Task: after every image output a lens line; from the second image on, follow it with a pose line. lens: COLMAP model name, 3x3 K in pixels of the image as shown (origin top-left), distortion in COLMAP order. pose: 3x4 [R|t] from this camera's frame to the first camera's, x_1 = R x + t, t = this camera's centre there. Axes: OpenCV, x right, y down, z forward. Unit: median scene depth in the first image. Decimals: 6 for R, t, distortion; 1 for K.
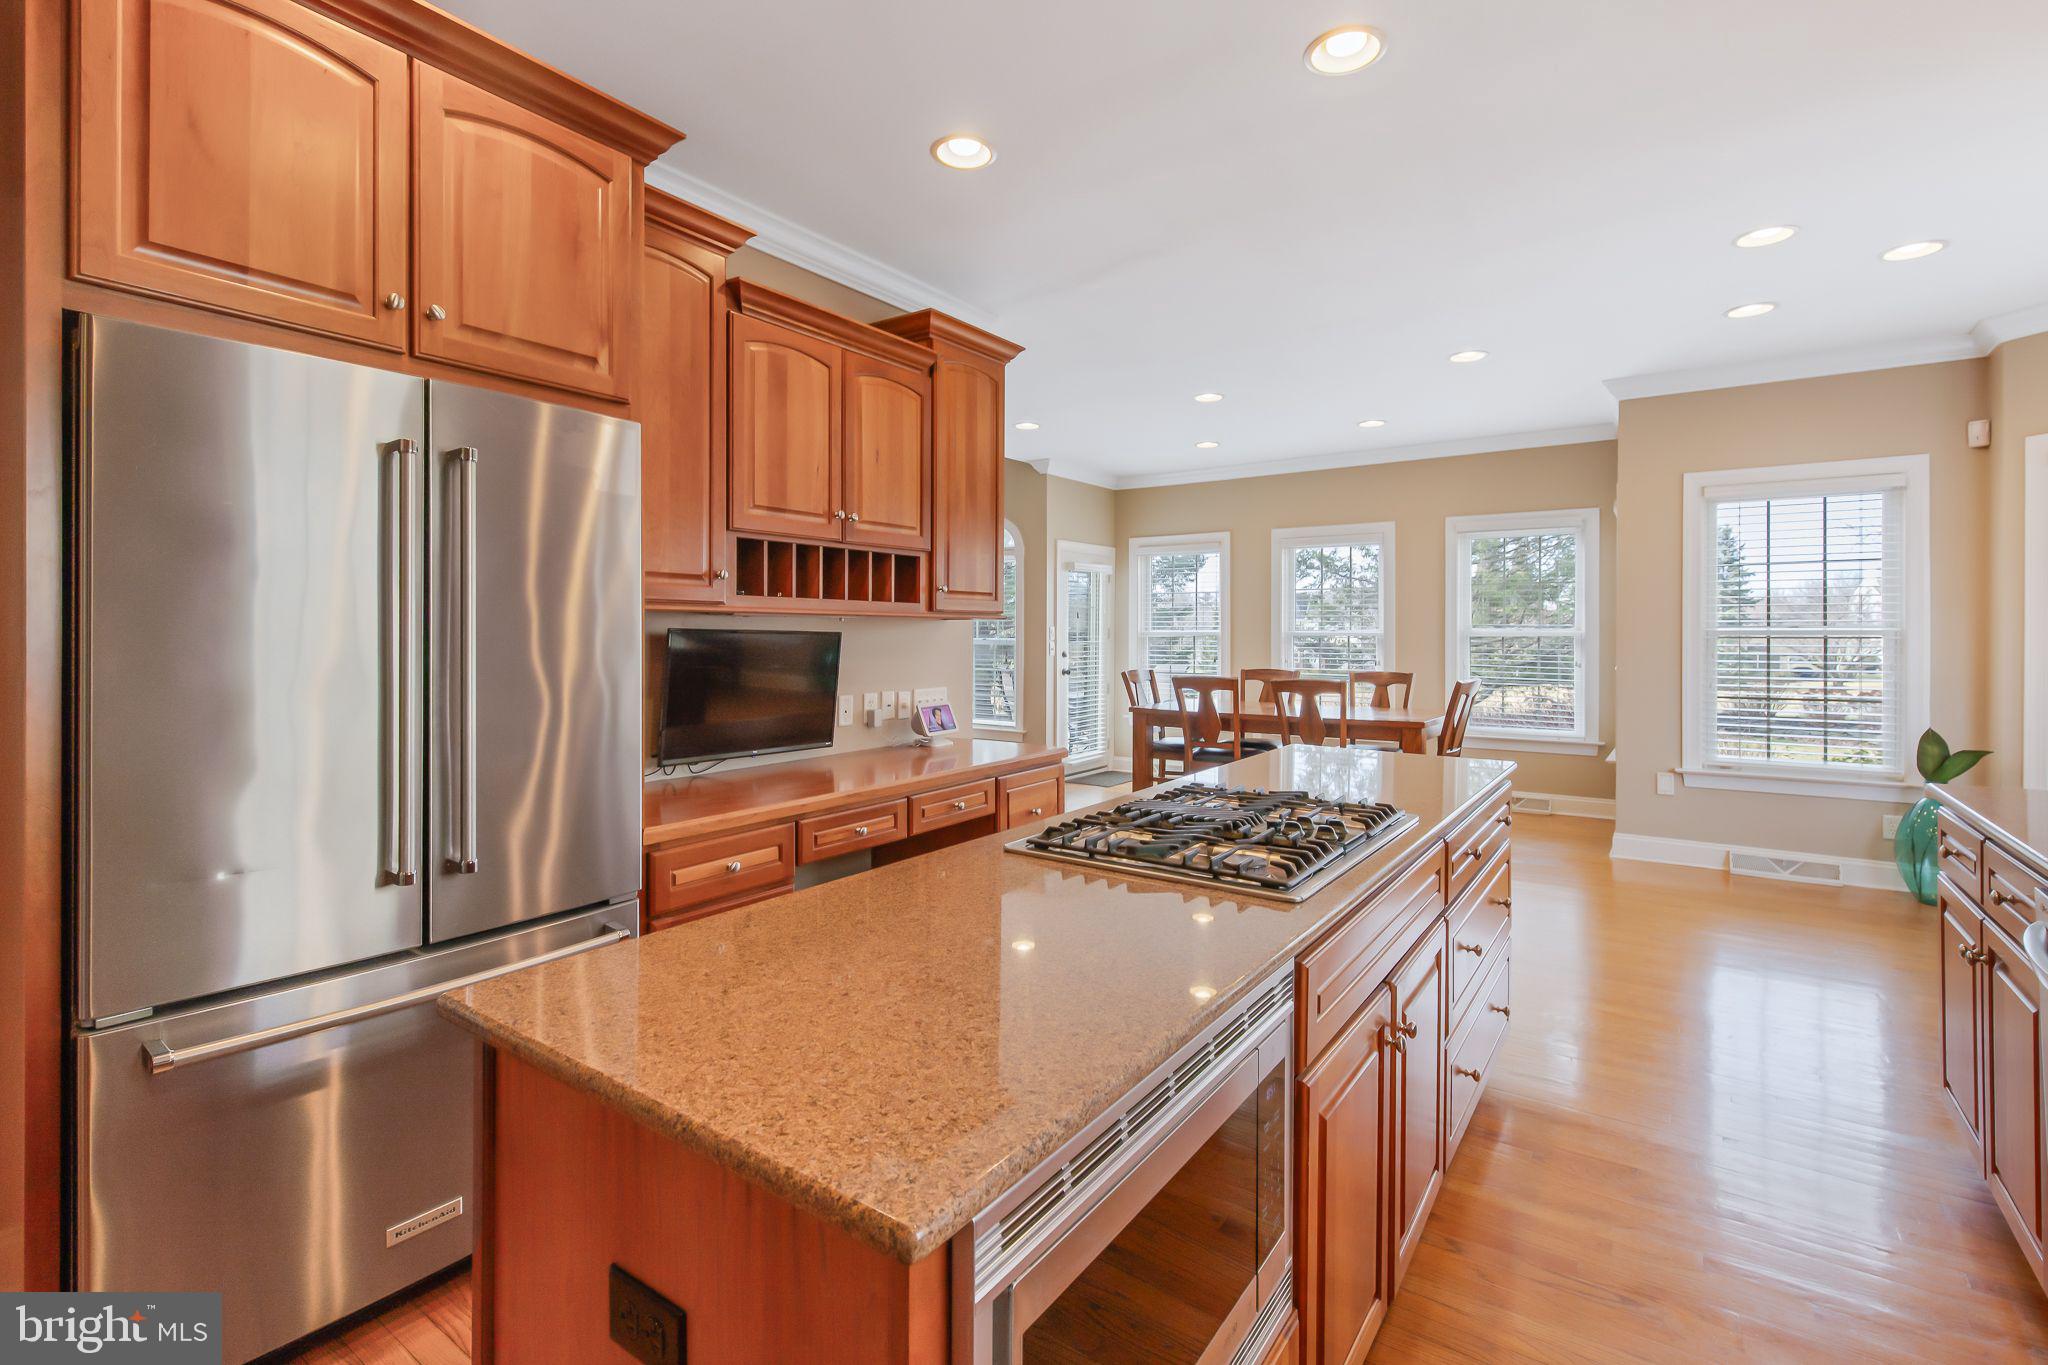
lens RADIAL K [[935.8, 0, 1023.9], [0, 935.8, 631.4], [0, 0, 1]] dist [0.004816, 0.000353]
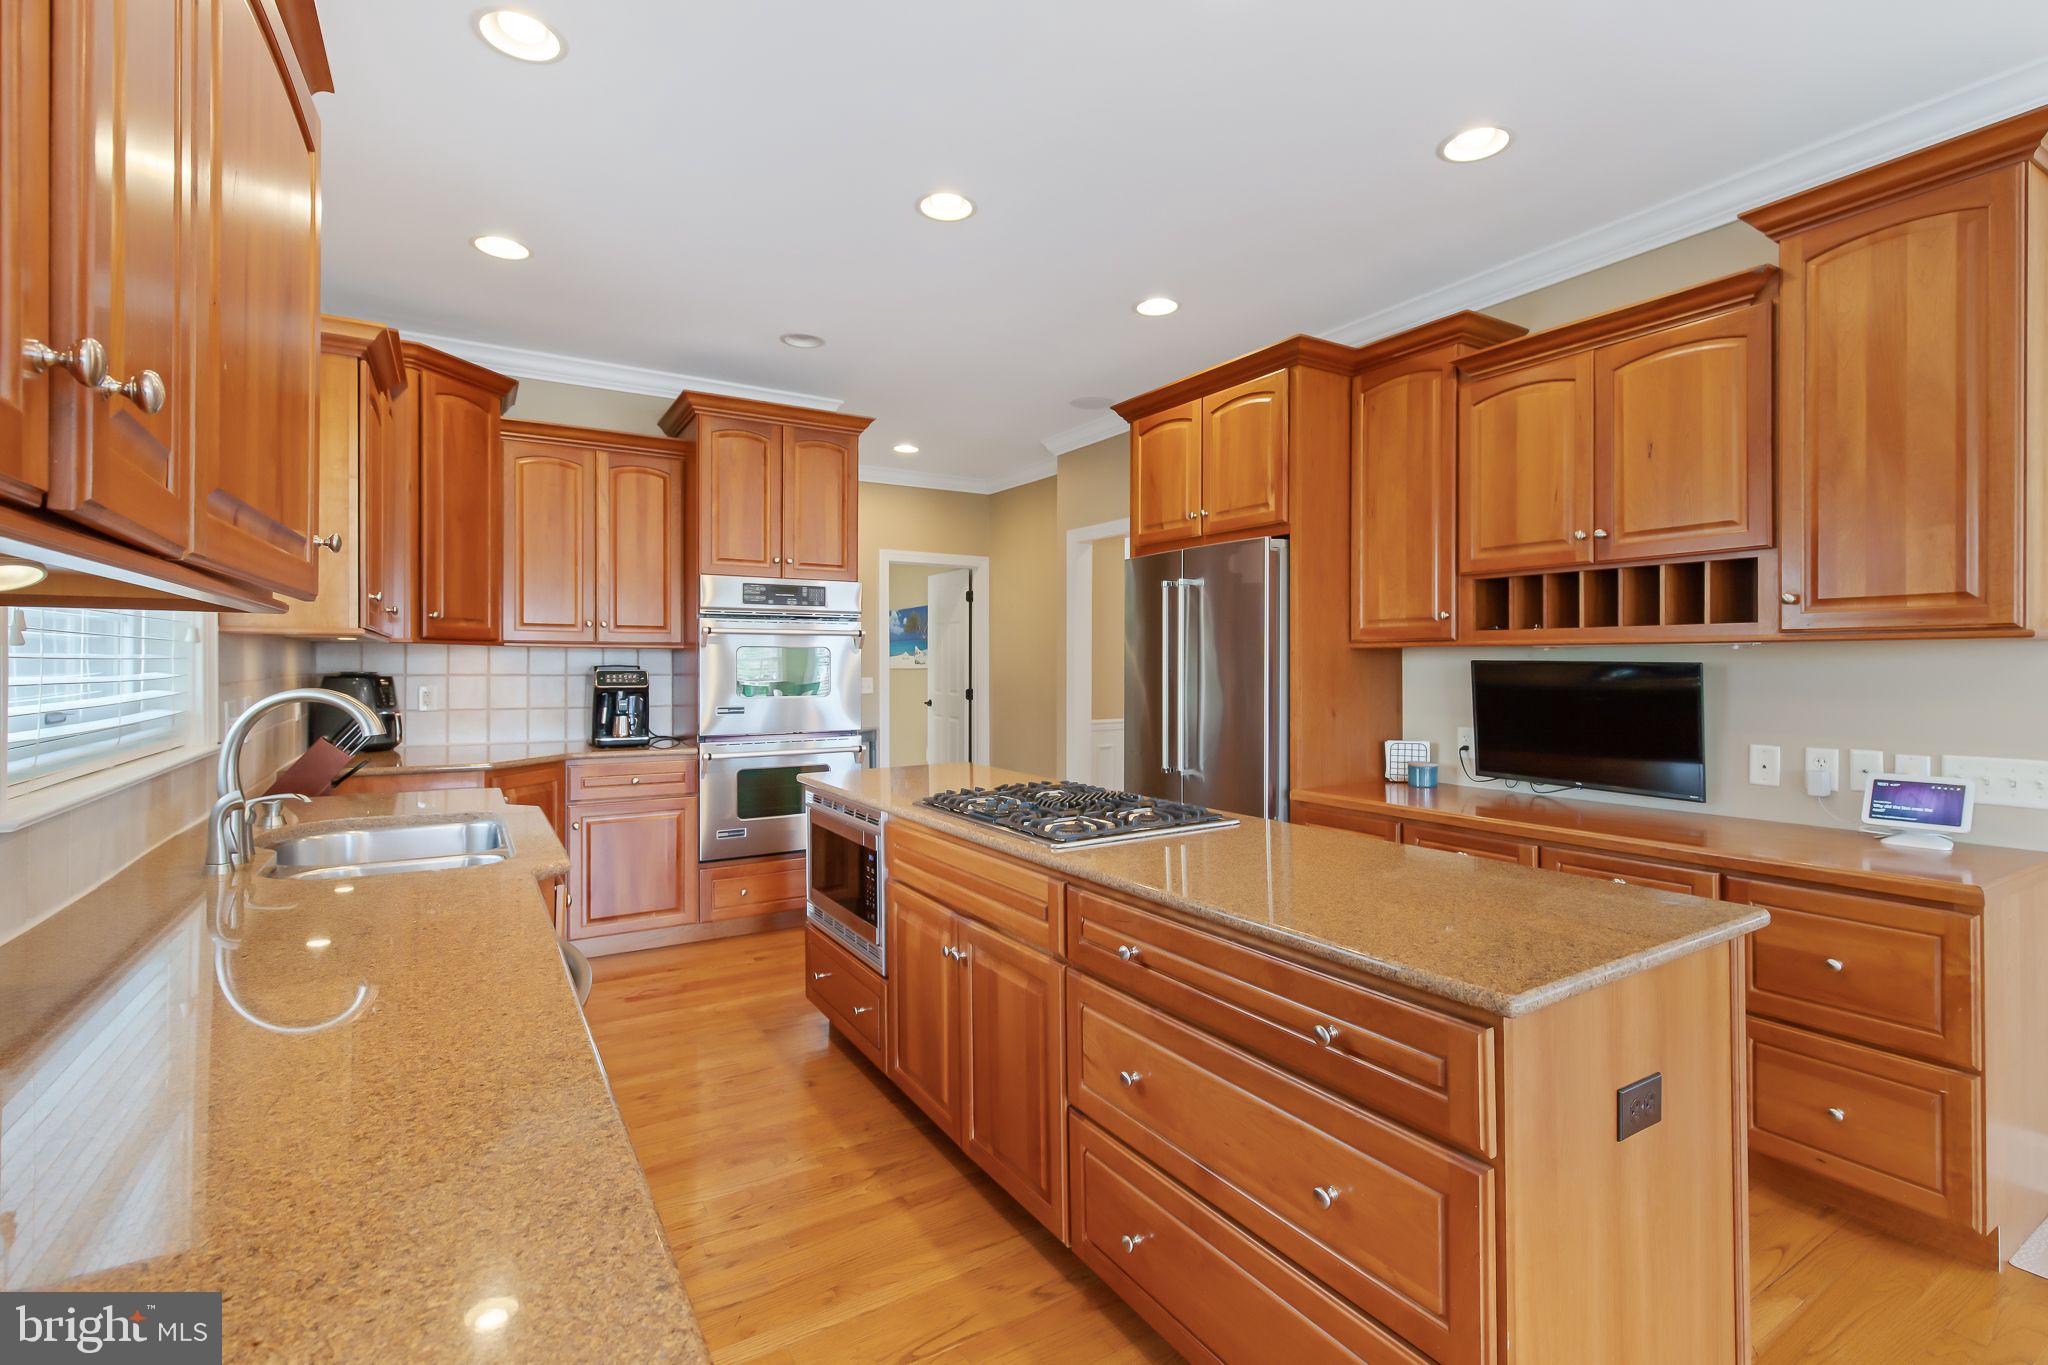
lens RADIAL K [[935.8, 0, 1030.6], [0, 935.8, 663.1], [0, 0, 1]] dist [0.004816, 0.000353]
pose [[-0.400628, 0.000067, -0.916241, 0.821038], [0.001650, 0.999998, -0.000649, -0.000038], [0.916239, -0.001772, -0.400627, 0.835586]]
